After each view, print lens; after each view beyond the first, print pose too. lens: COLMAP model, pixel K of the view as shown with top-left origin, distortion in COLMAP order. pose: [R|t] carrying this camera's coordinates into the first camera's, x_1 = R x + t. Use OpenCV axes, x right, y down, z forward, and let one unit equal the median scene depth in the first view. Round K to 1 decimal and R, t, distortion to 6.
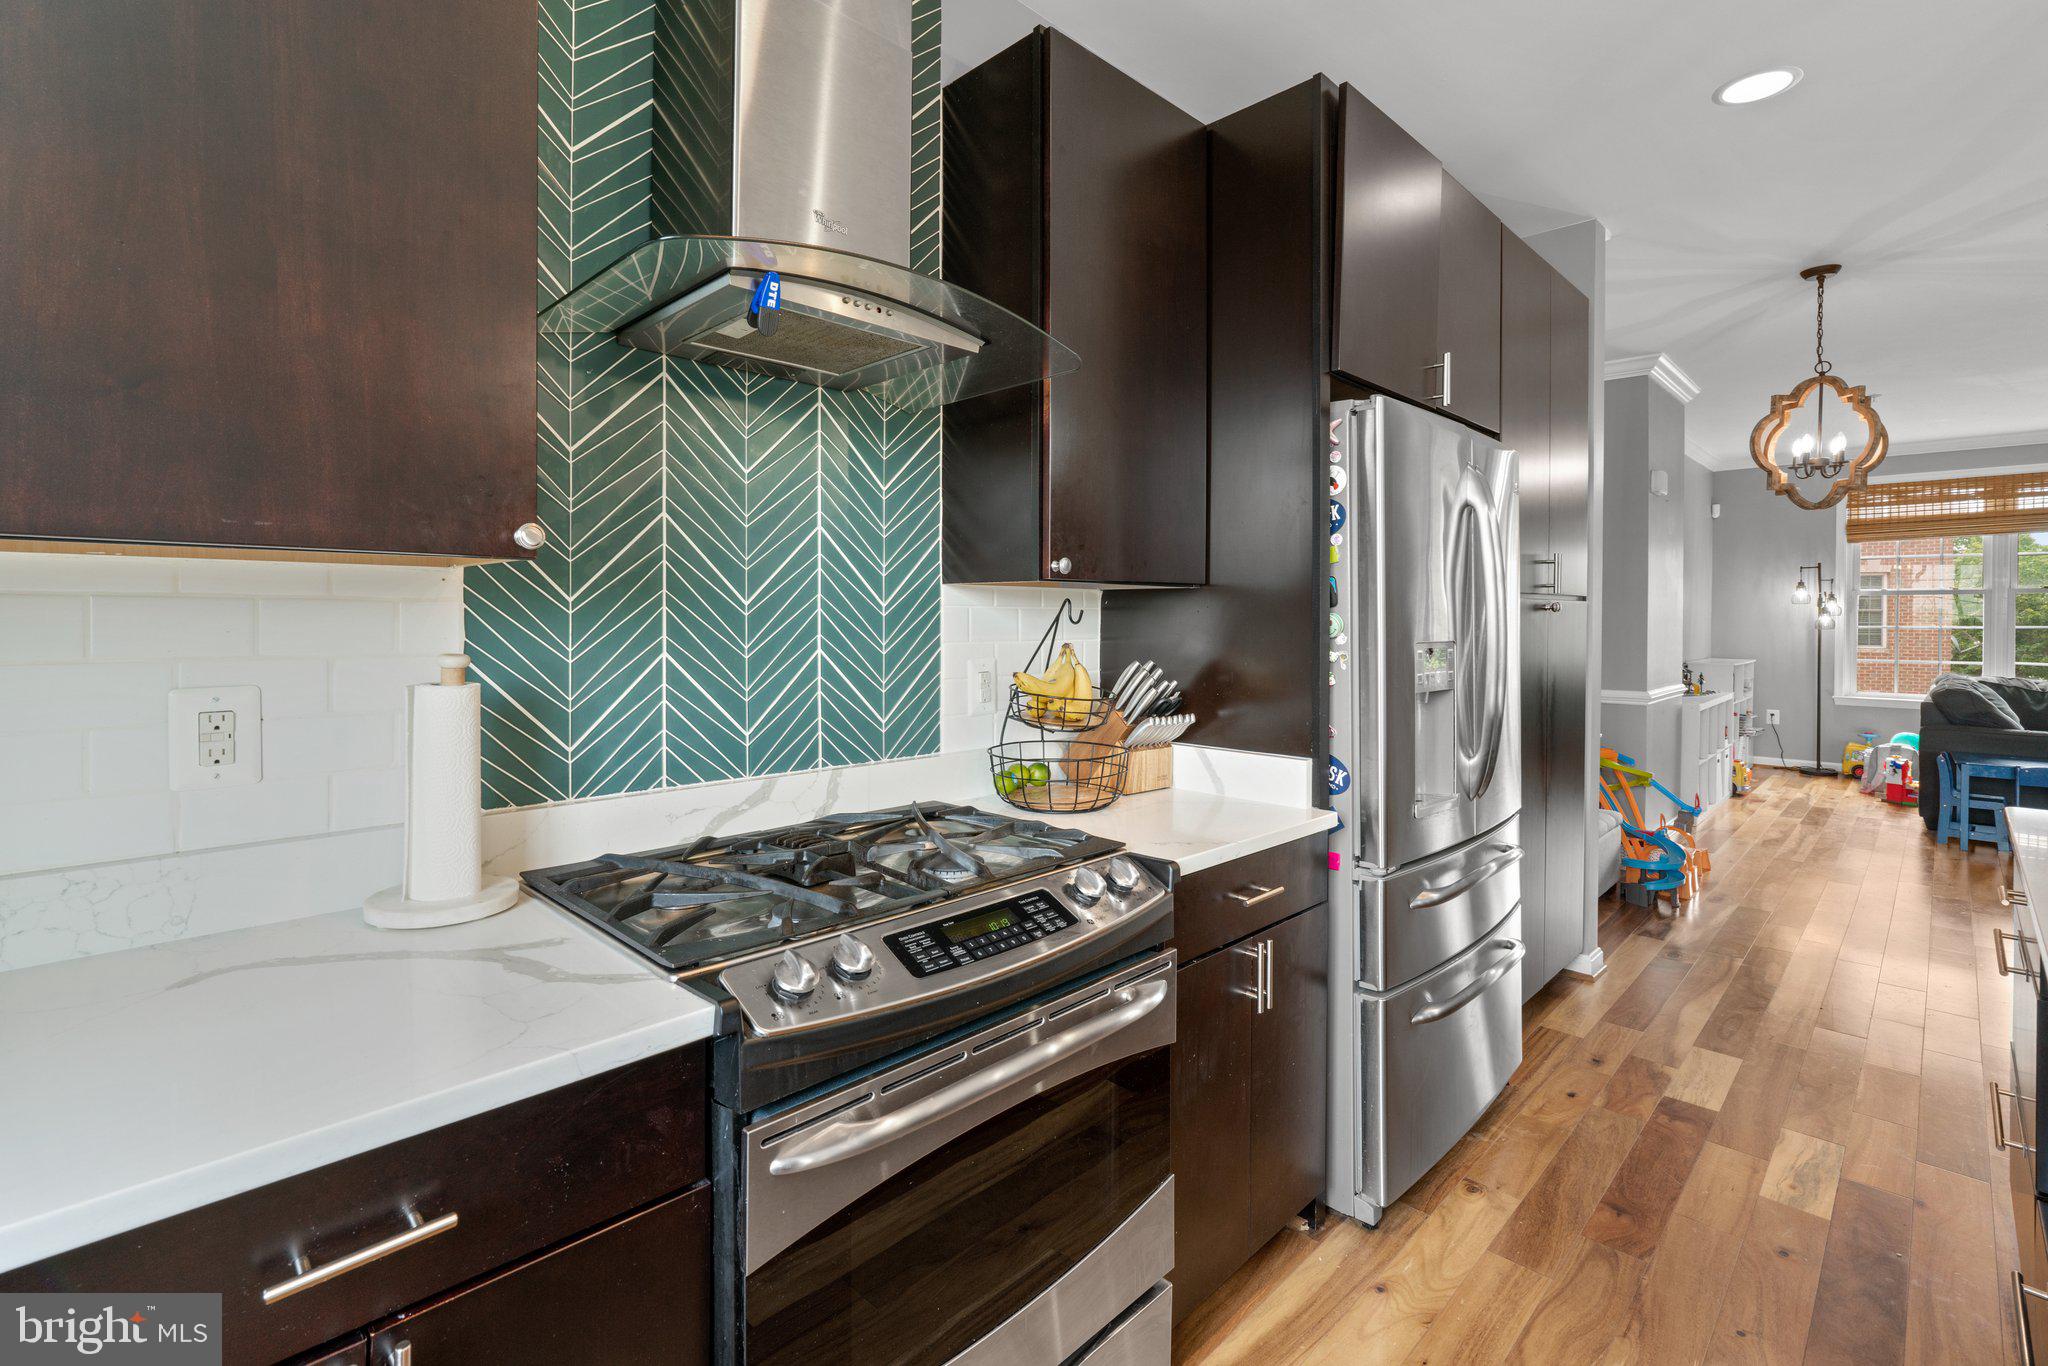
lens RADIAL K [[929.7, 0, 1021.1], [0, 929.7, 628.4], [0, 0, 1]] dist [-0.012786, 0.005812]
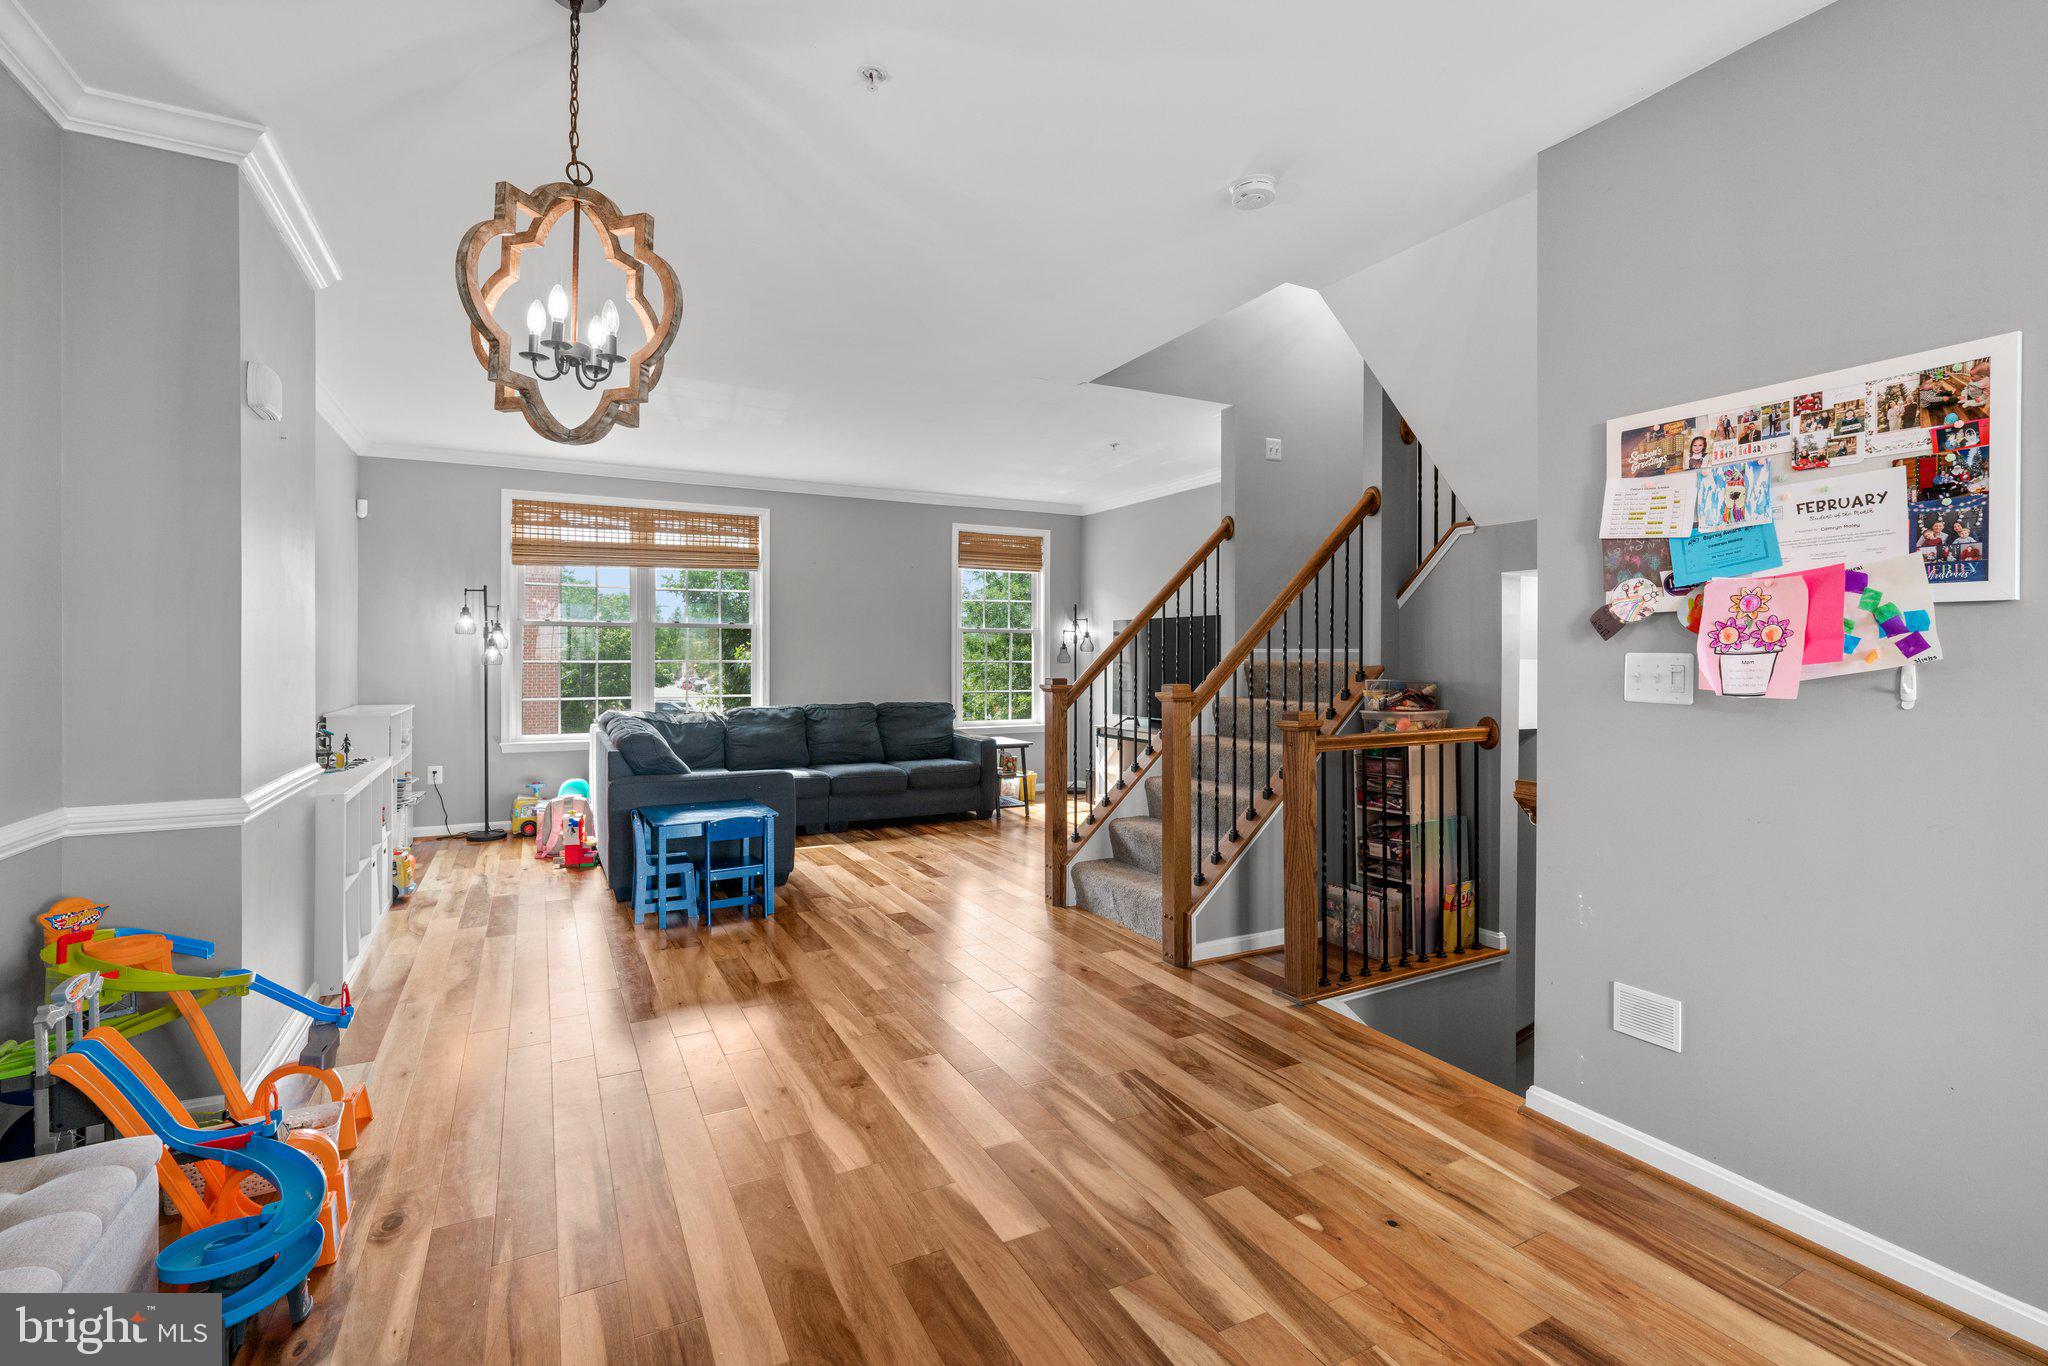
lens RADIAL K [[929.7, 0, 1020.2], [0, 929.7, 659.9], [0, 0, 1]] dist [-0.012786, 0.005812]
pose [[0.298357, -0.006860, 0.954430, 0.839553], [0.009325, 0.999947, 0.004272, -0.010687], [-0.954409, 0.007626, 0.298406, 1.158205]]
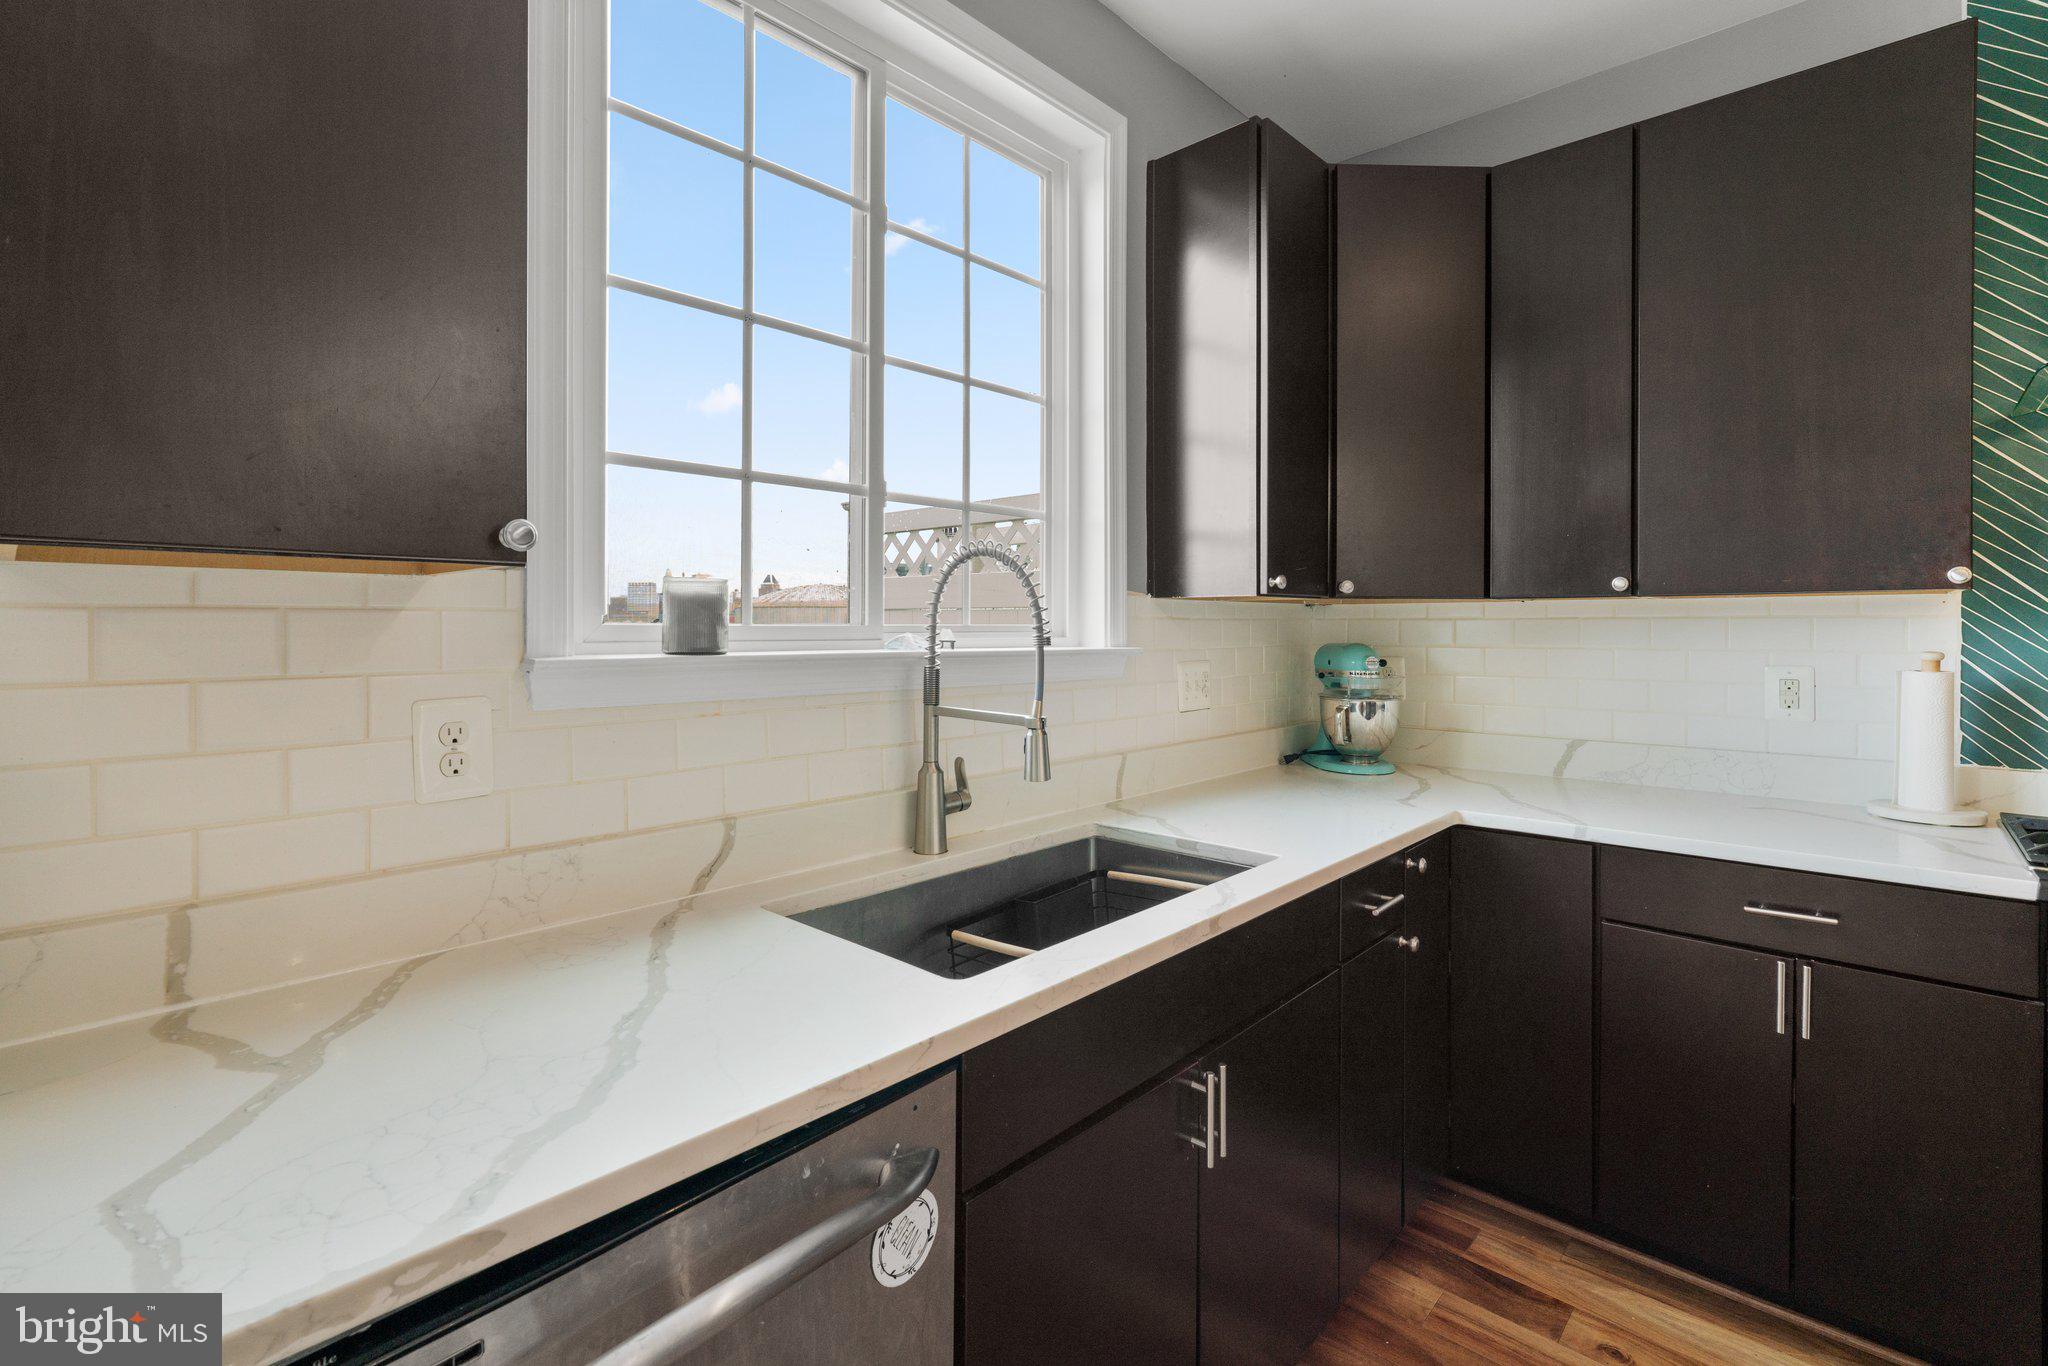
lens RADIAL K [[929.7, 0, 1016.8], [0, 929.7, 632.7], [0, 0, 1]] dist [-0.012786, 0.005812]
pose [[0.041431, 0.000977, -0.999141, 0.525133], [-0.011008, 0.999939, 0.000521, 0.007808], [0.999081, 0.010977, 0.041440, -0.356500]]
